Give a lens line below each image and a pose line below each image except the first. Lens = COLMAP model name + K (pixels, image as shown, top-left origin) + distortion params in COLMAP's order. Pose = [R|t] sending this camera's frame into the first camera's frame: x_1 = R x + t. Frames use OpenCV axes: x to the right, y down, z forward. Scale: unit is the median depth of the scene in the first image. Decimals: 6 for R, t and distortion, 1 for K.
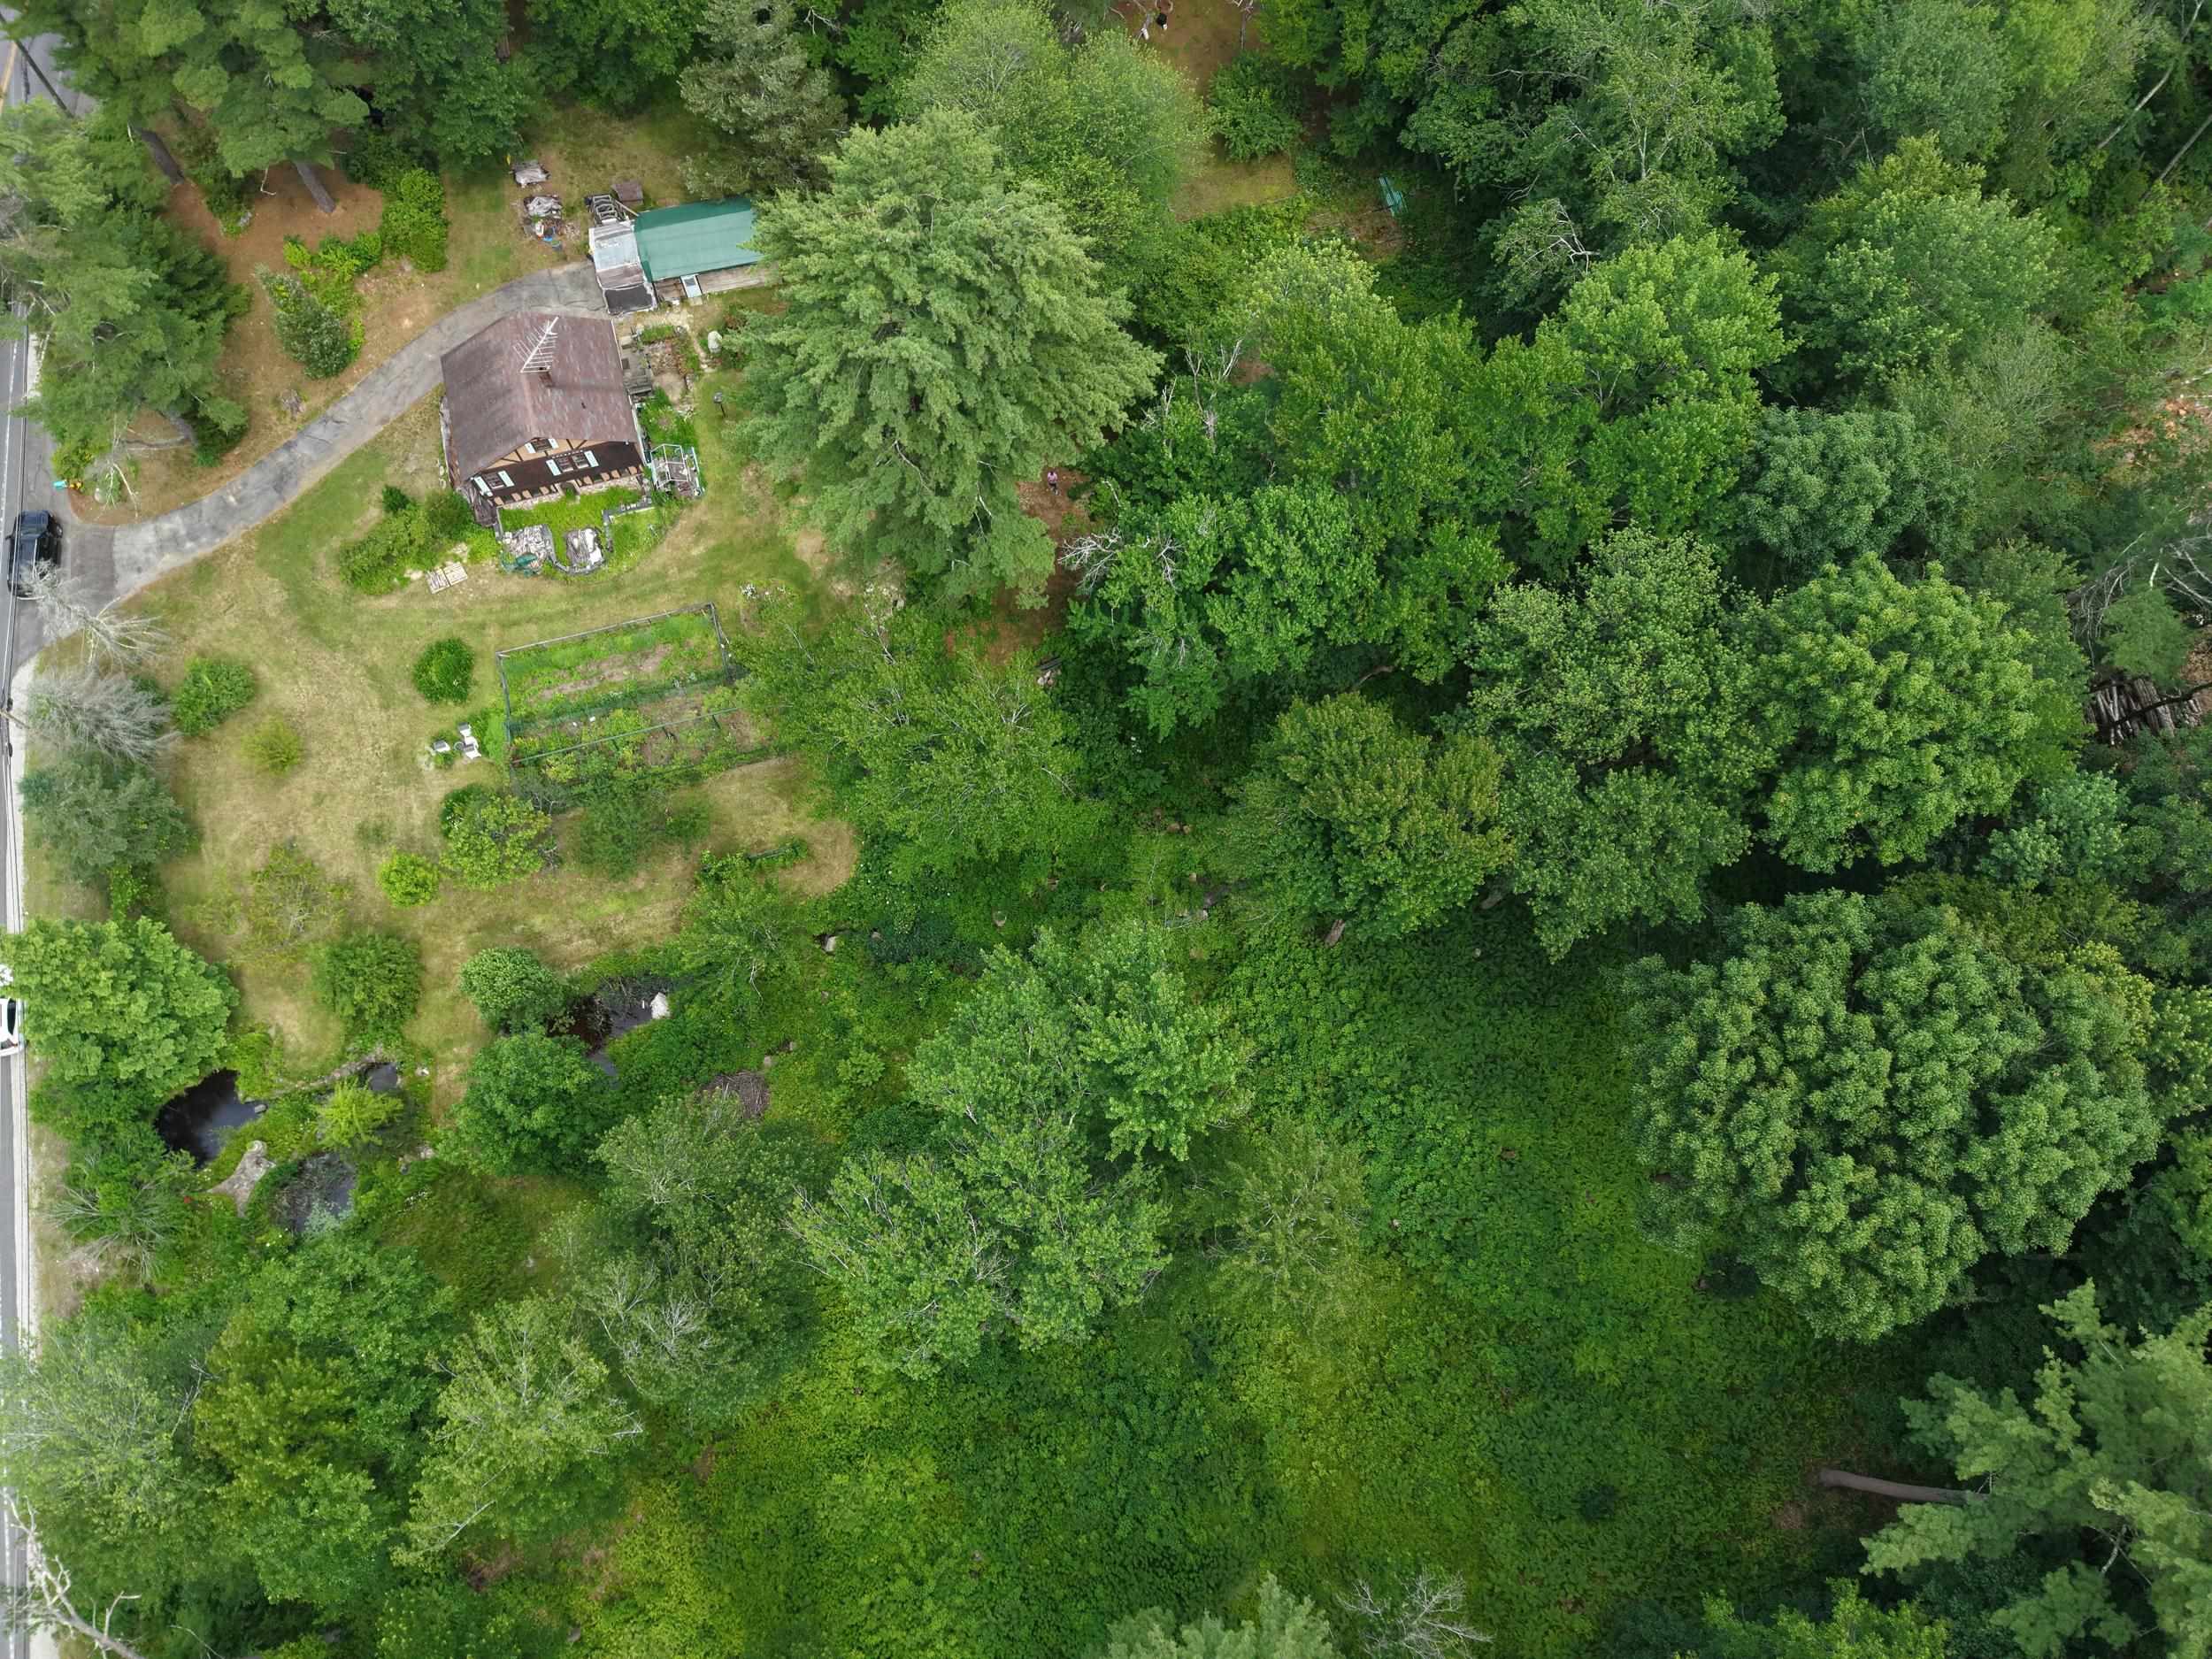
lens RADIAL K [[1506.3, 0, 1106.0], [0, 1506.3, 829.5], [0, 0, 1]] dist [0.010047, -0.003715]
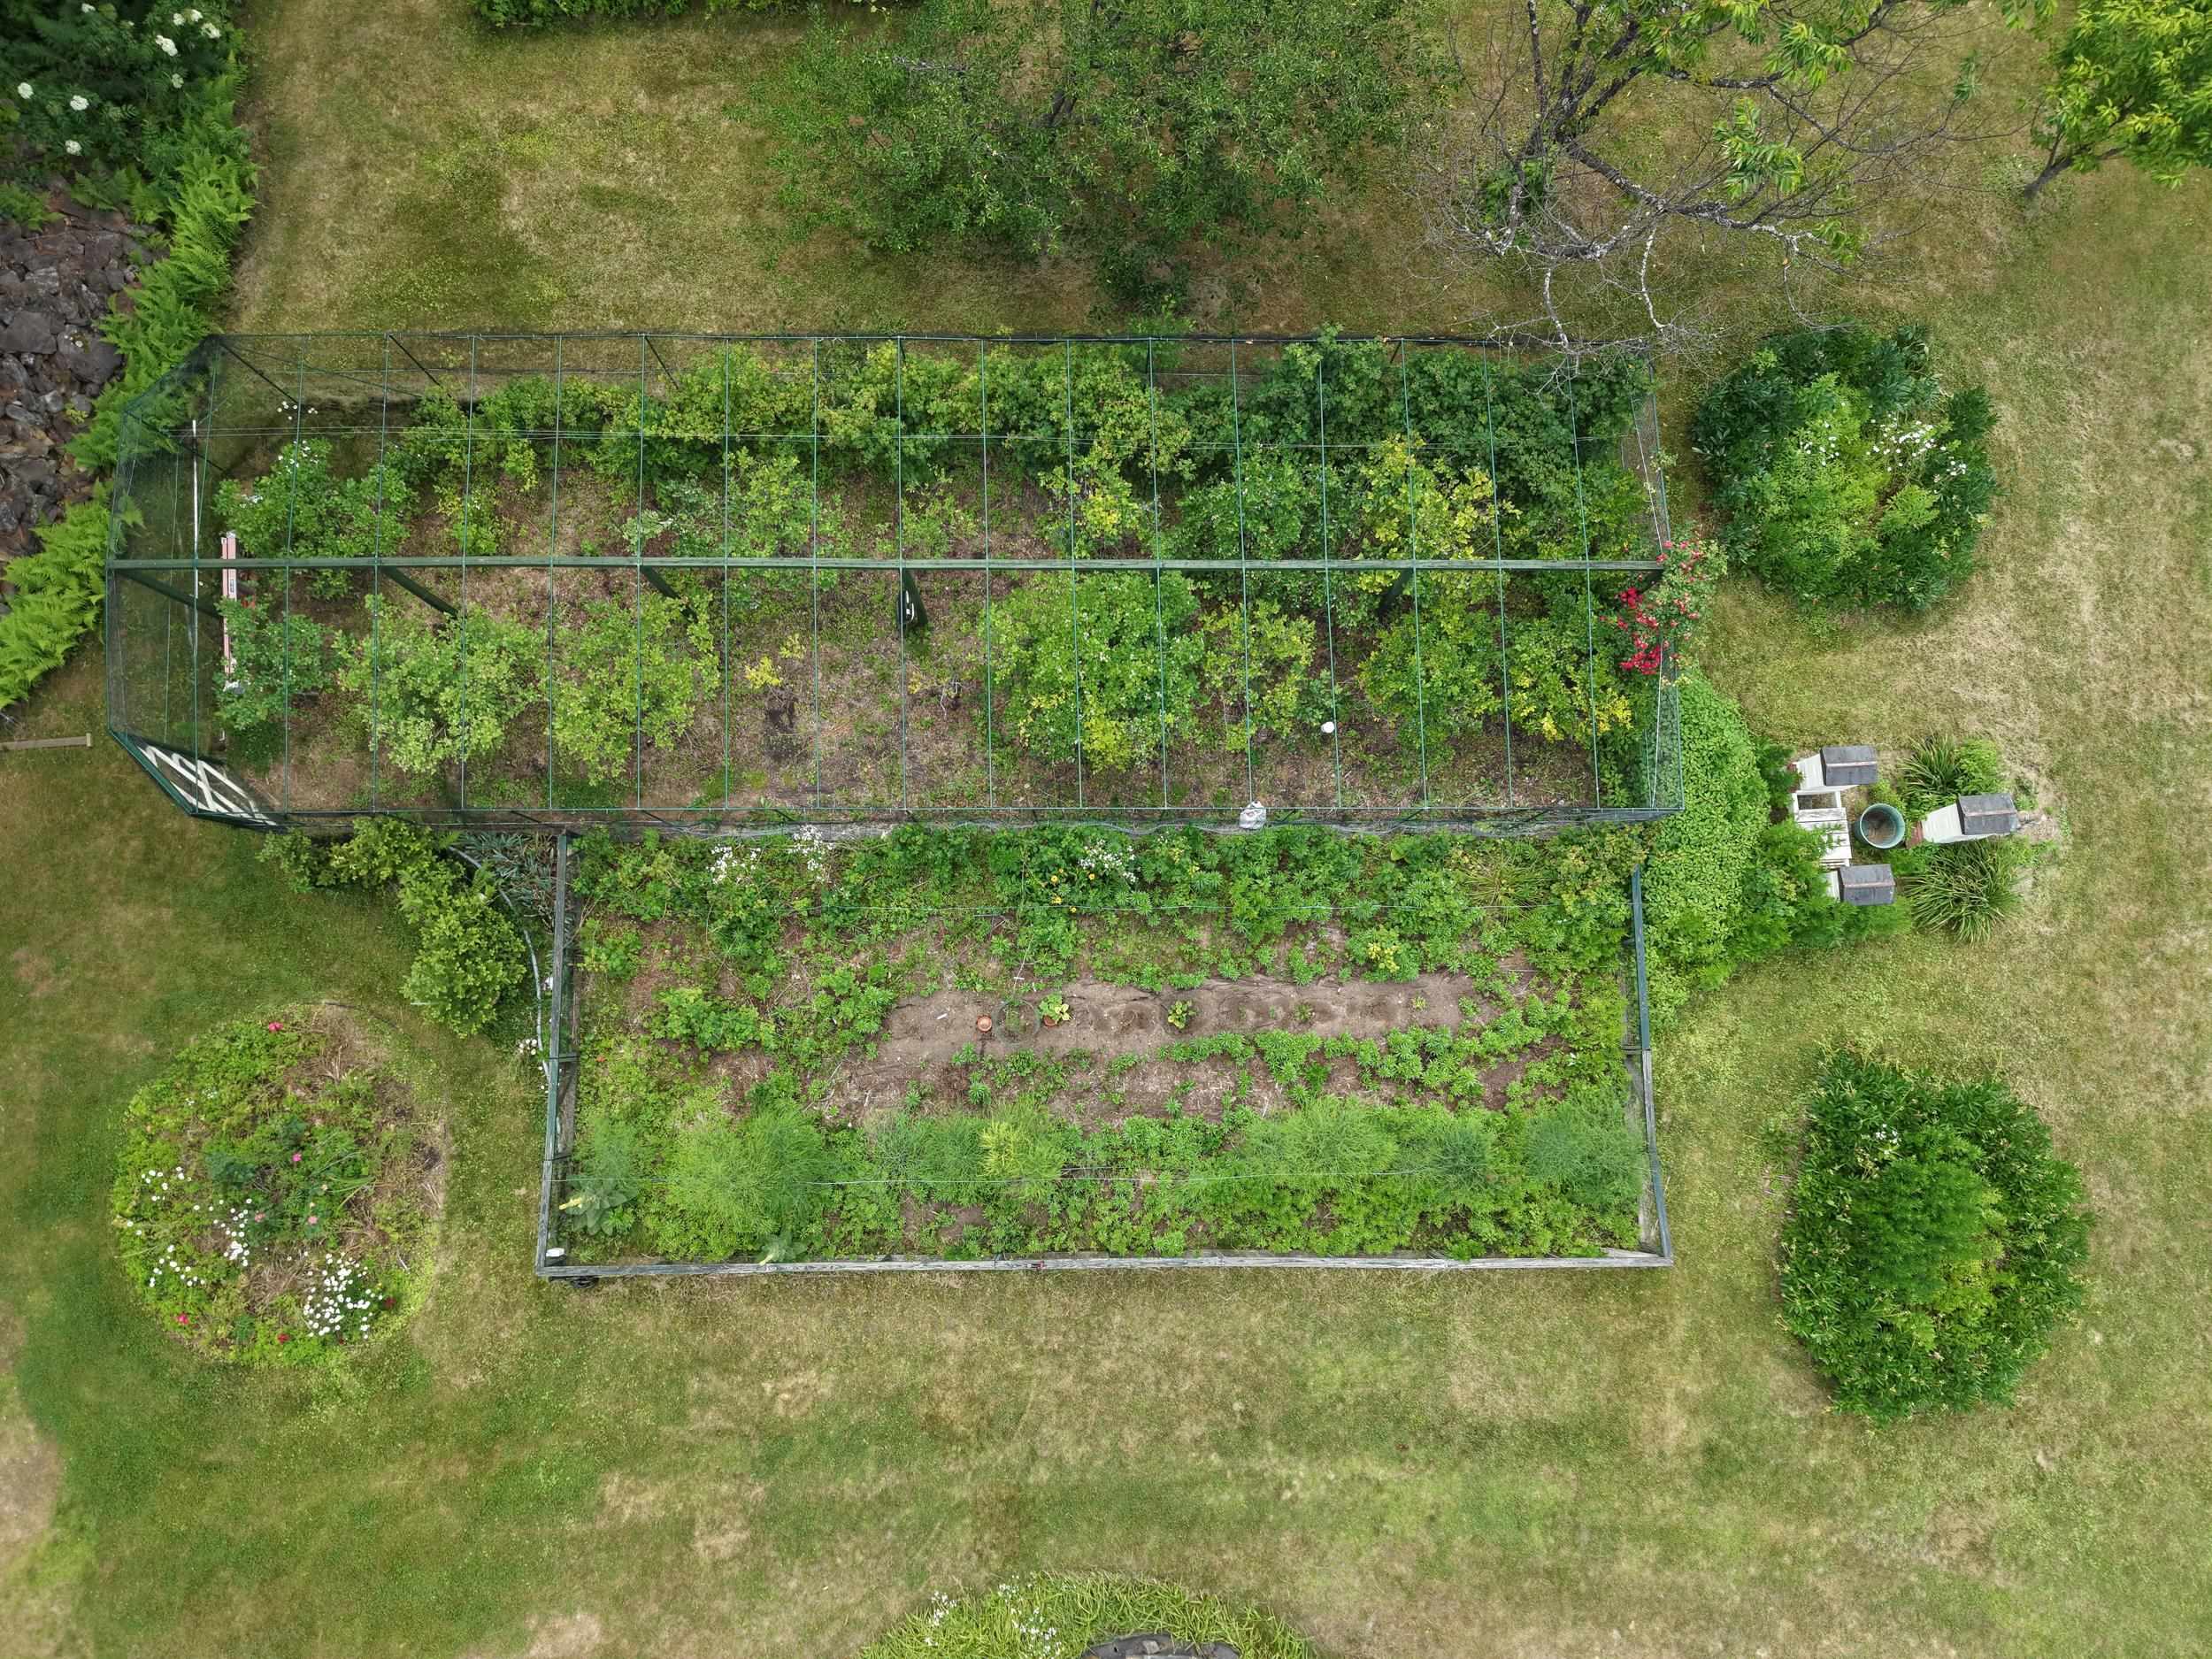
lens RADIAL K [[1533.5, 0, 1144.0], [0, 1533.5, 829.7], [0, 0, 1]] dist [0.028360, -0.029784]
pose [[-0.962507, -0.271048, -0.010610, -0.321458], [0.238144, -0.863099, 0.445362, -0.172540], [-0.129872, 0.426137, 0.895288, 0.805090]]
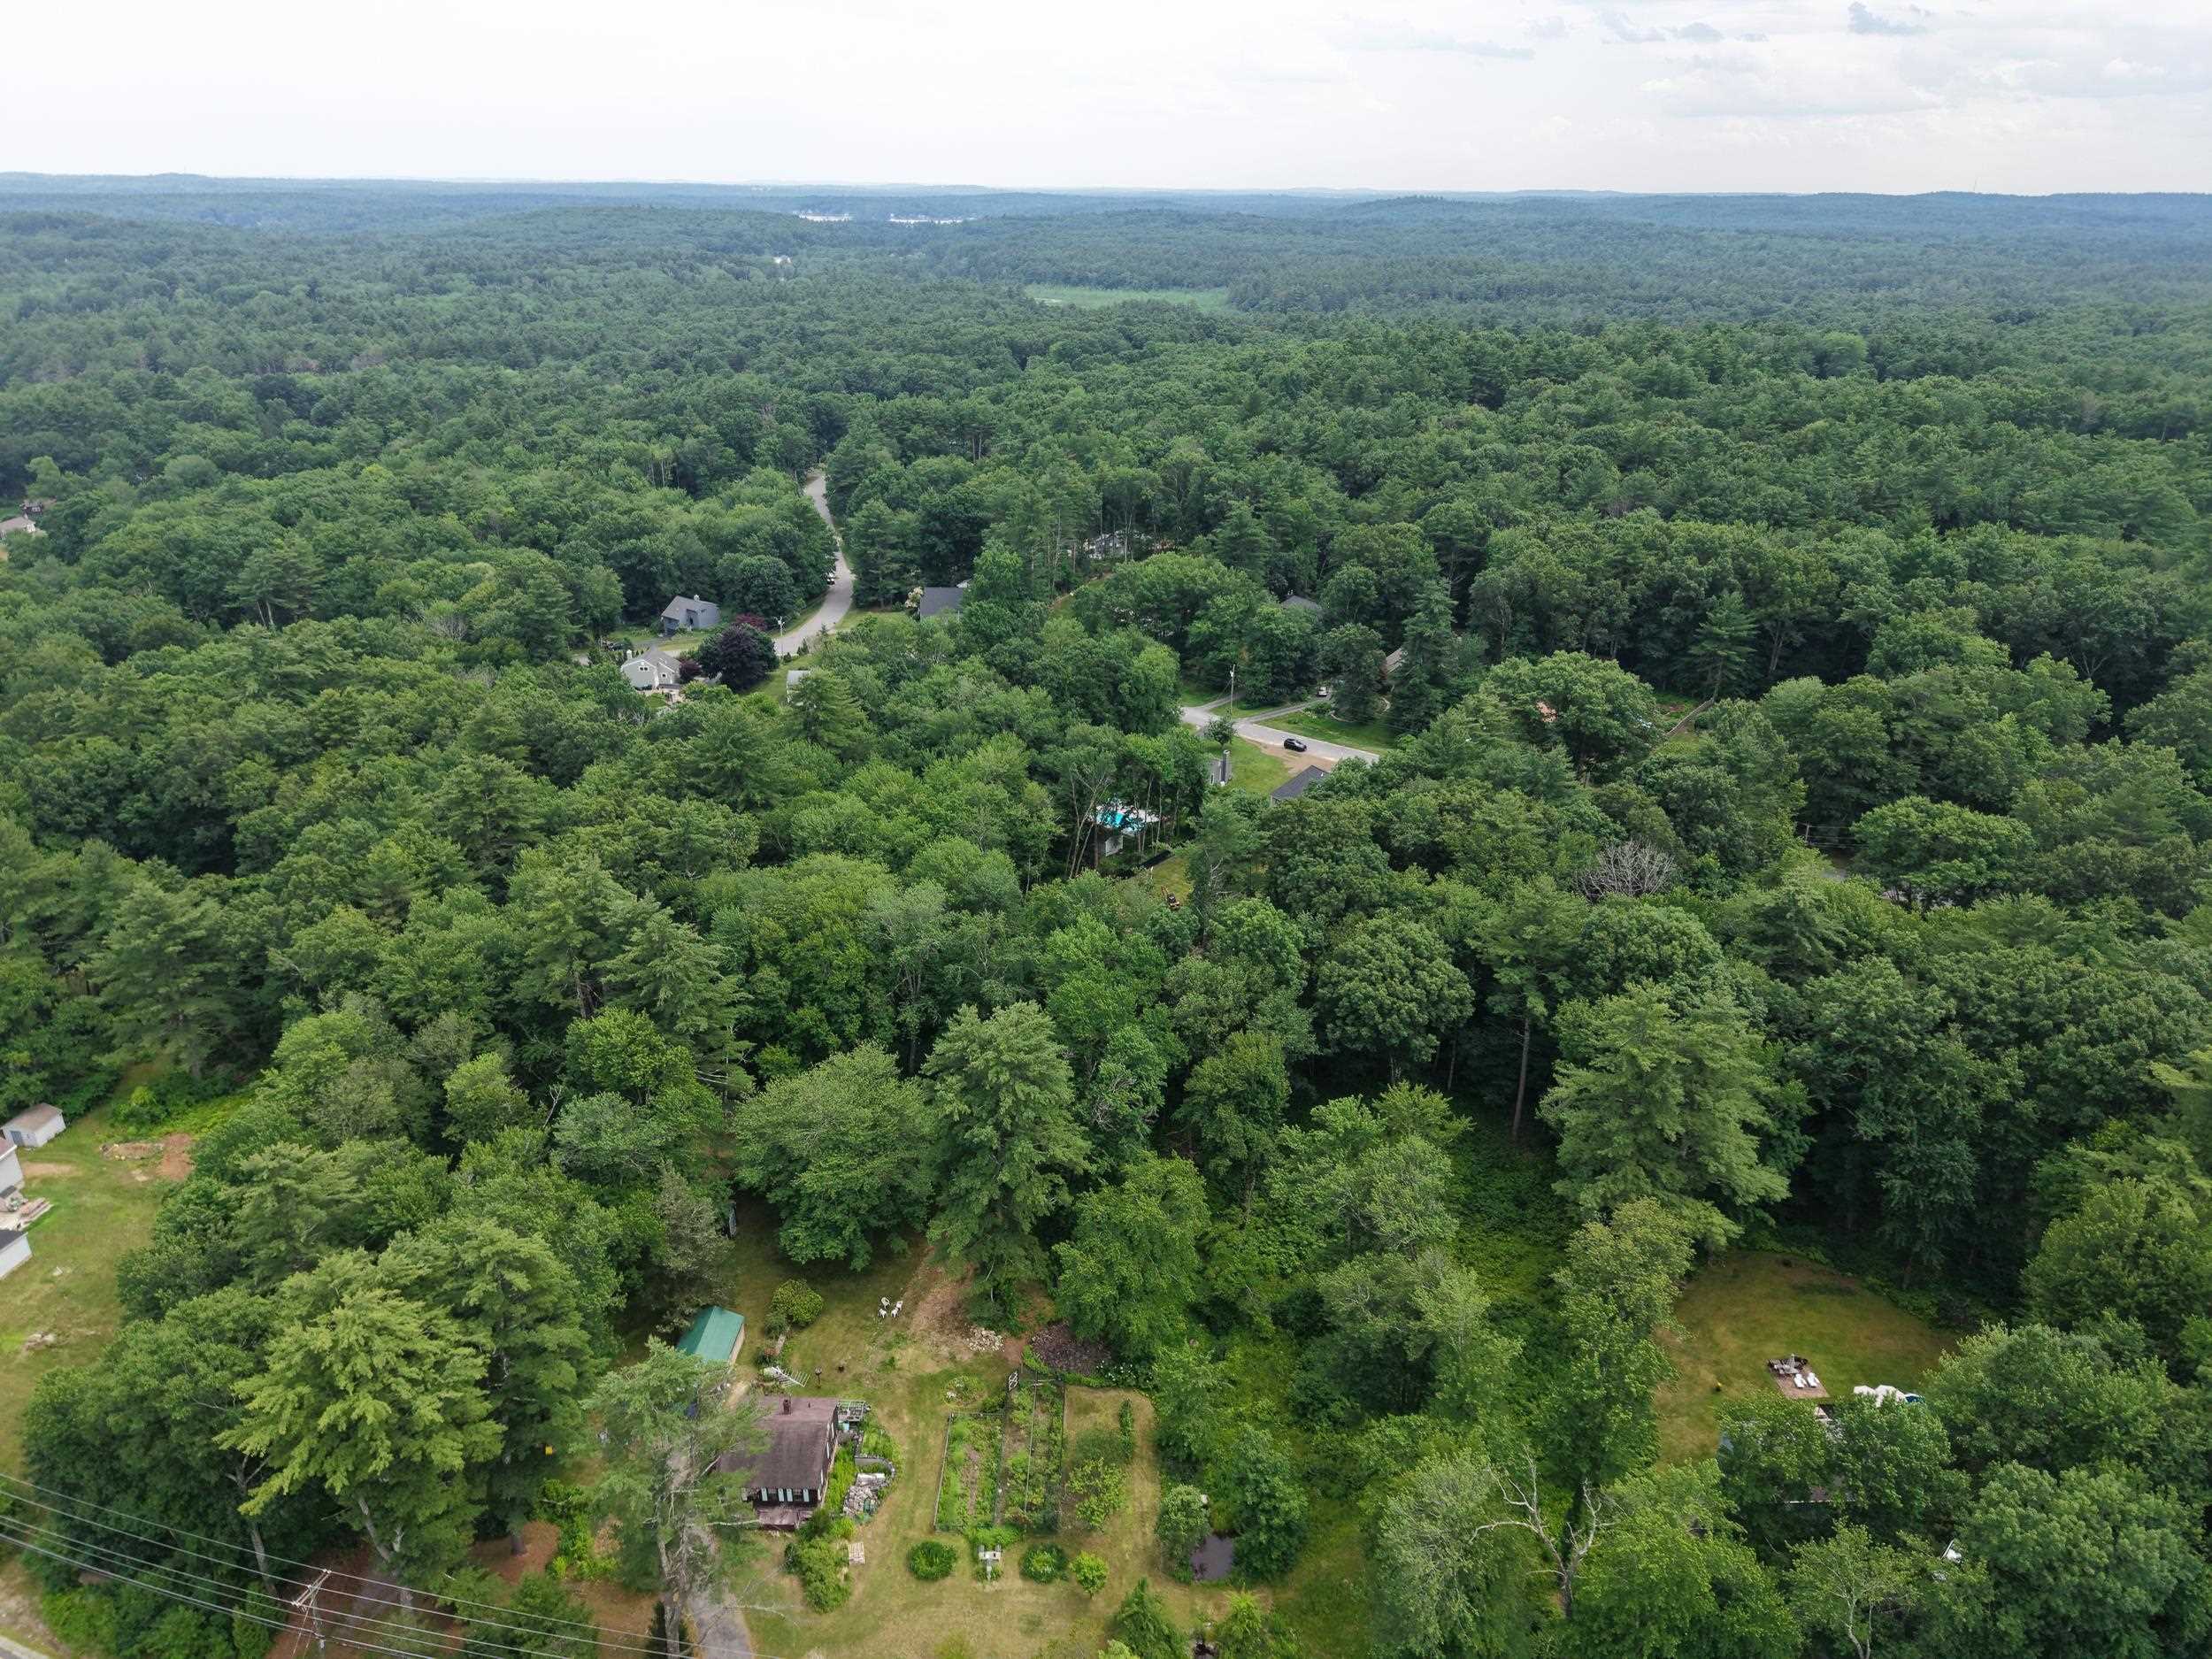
lens RADIAL K [[1489.4, 0, 1109.5], [0, 1489.4, 791.2], [0, 0, 1]] dist [0.016376, -0.032659]
pose [[0.288819, -0.379352, 0.879020, -1.345205], [0.902255, 0.414916, -0.117391, -0.088573], [-0.320187, 0.827005, 0.462108, -0.301691]]
